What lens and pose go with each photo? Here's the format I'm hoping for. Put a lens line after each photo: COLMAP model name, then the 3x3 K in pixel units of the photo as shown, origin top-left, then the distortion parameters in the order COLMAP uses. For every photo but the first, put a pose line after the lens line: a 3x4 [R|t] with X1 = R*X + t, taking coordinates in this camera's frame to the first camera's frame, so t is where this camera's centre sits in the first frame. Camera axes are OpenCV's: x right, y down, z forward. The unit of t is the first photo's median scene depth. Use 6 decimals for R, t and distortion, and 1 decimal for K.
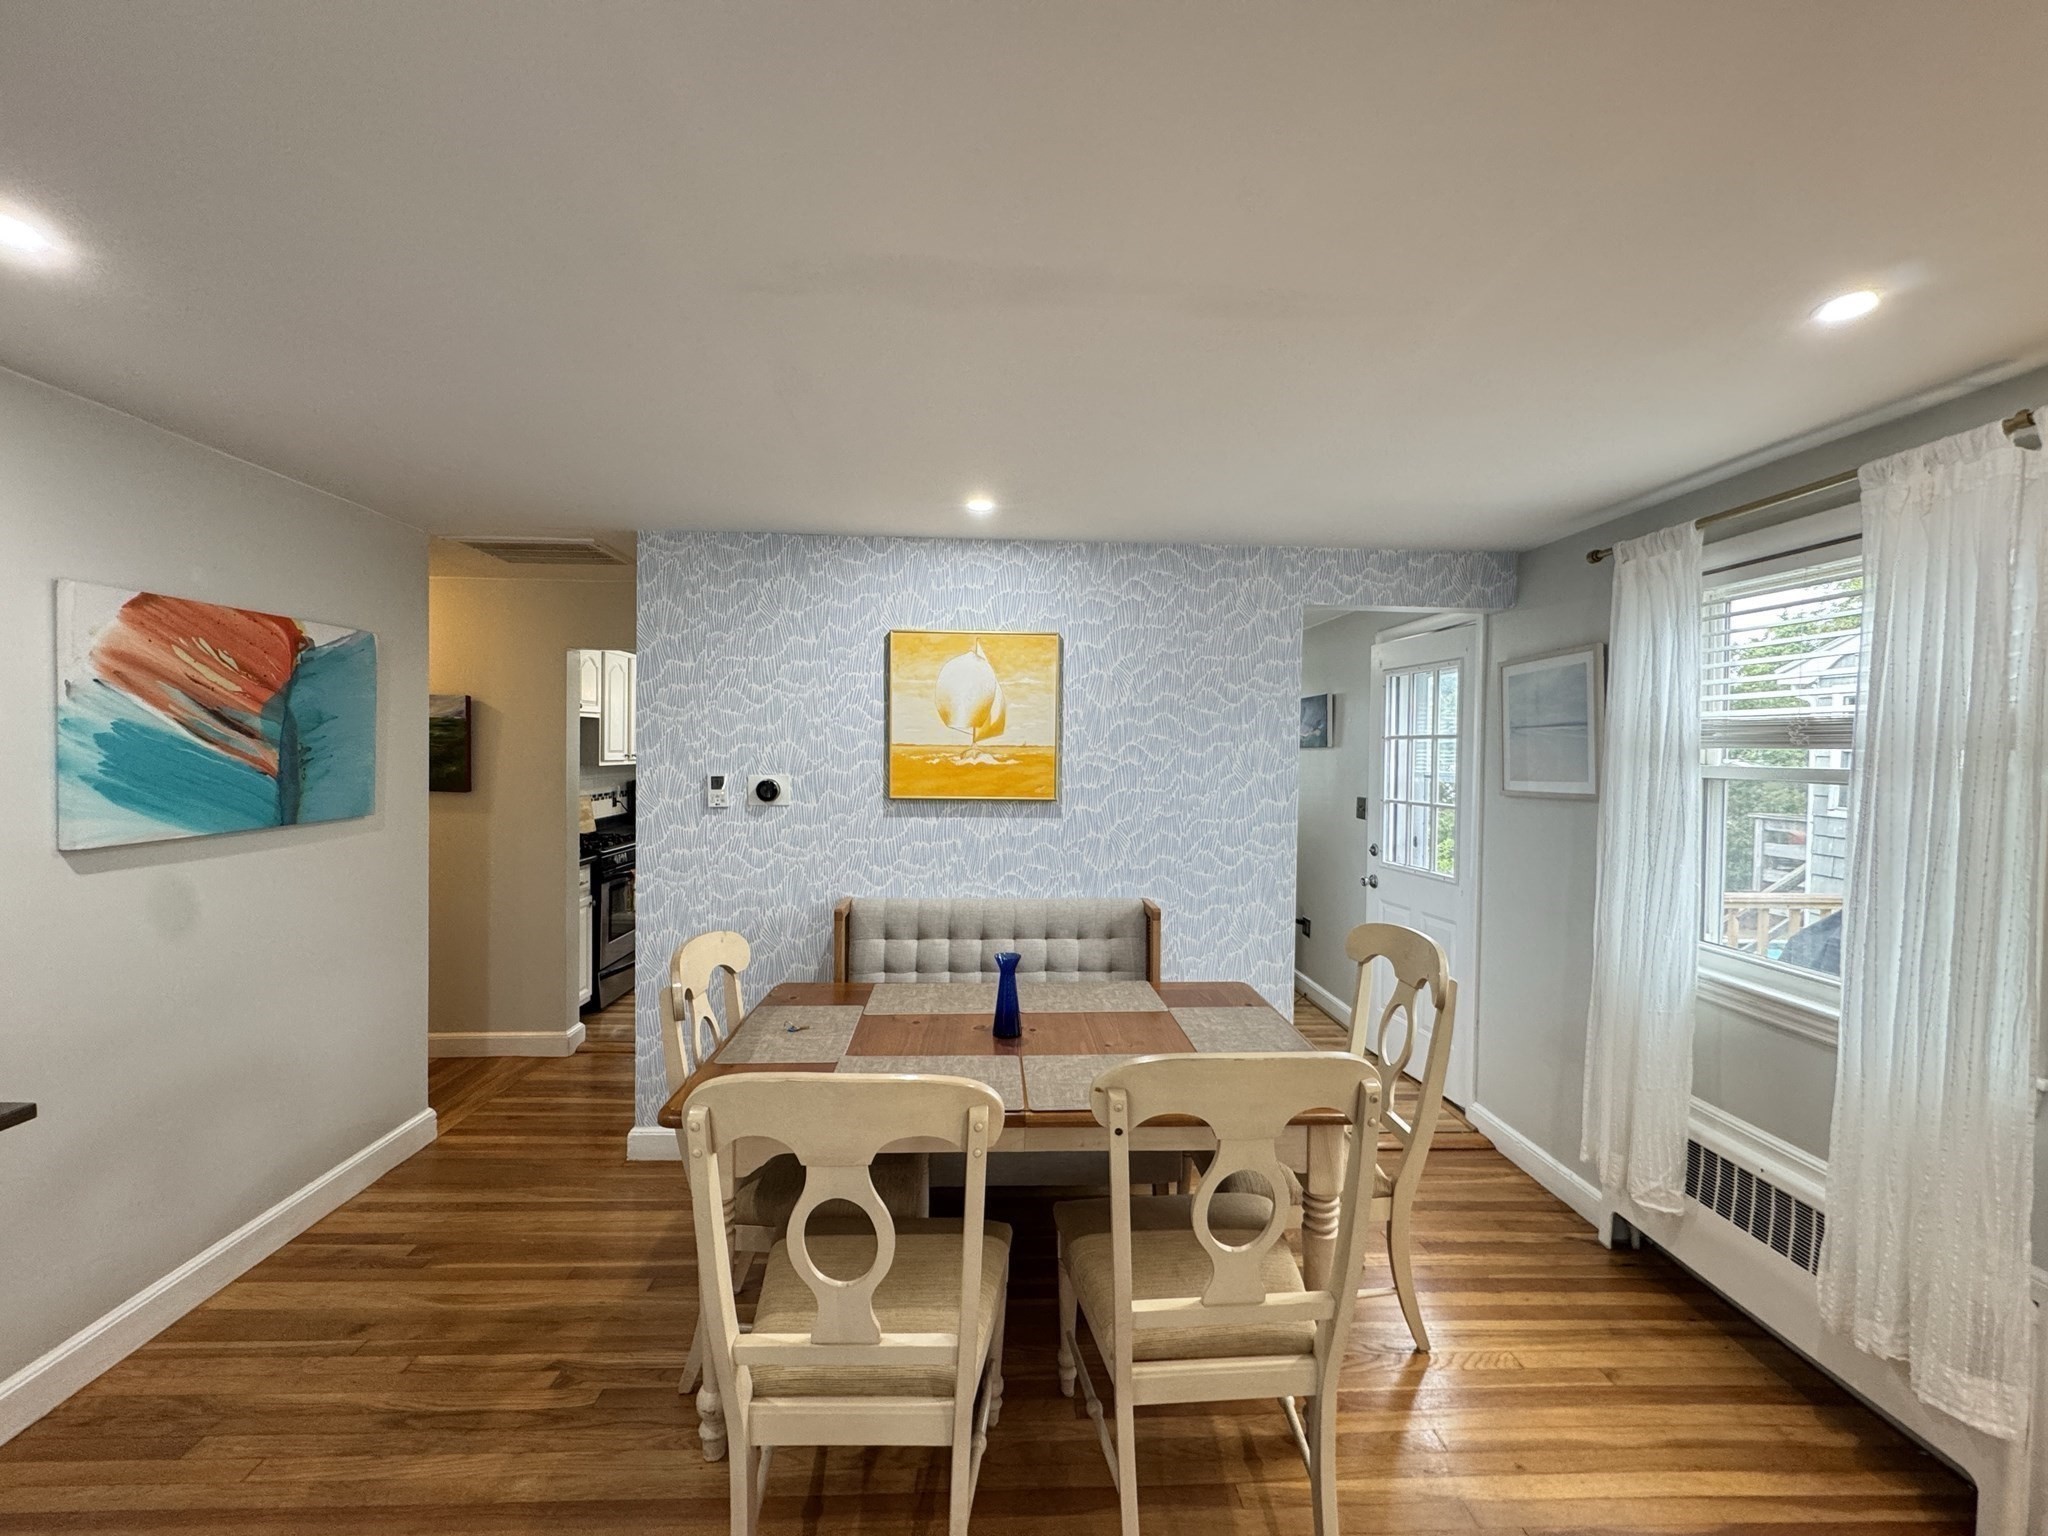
lens RADIAL K [[822.6, 0, 1021.5], [0, 822.6, 766.2], [0, 0, 1]] dist [-0.002496, 0.001241]
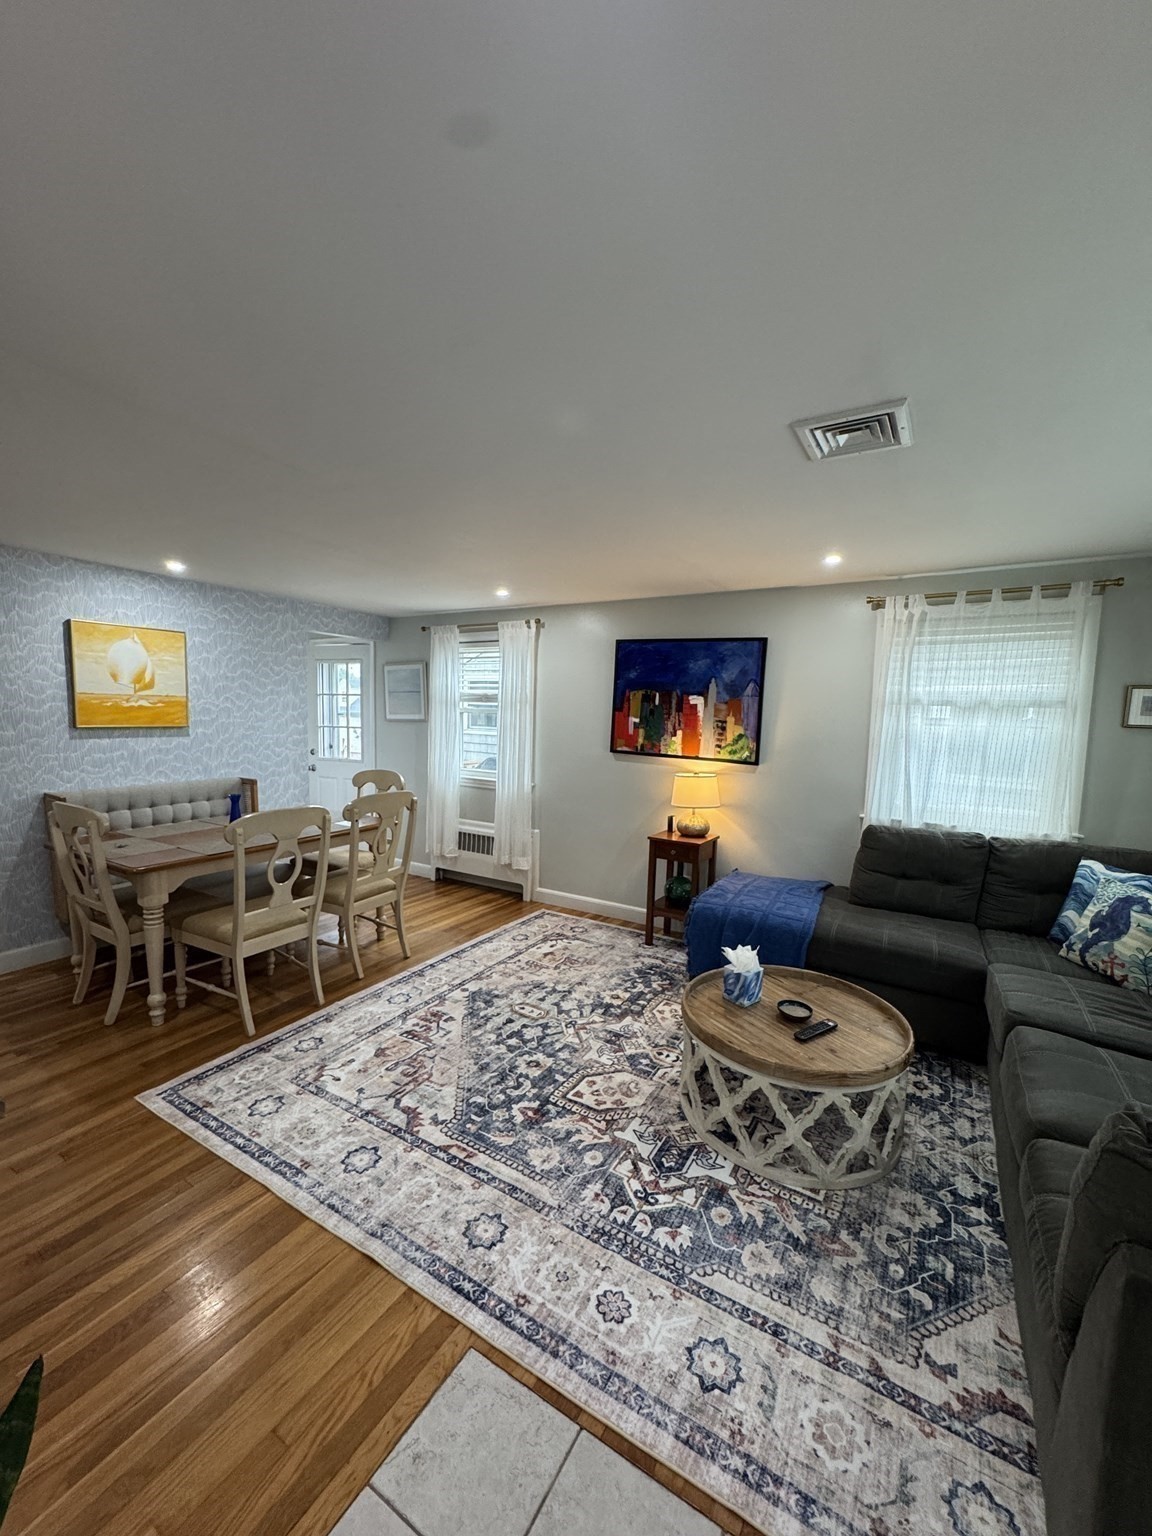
lens RADIAL K [[617.0, 0, 577.0], [0, 617.0, 771.3], [0, 0, 1]] dist [-0.002496, 0.001241]
pose [[0.550562, -0.080565, 0.830897, -0.619434], [0.001667, 0.995436, 0.095414, 0.011719], [-0.834793, -0.051146, 0.548184, -0.454672]]
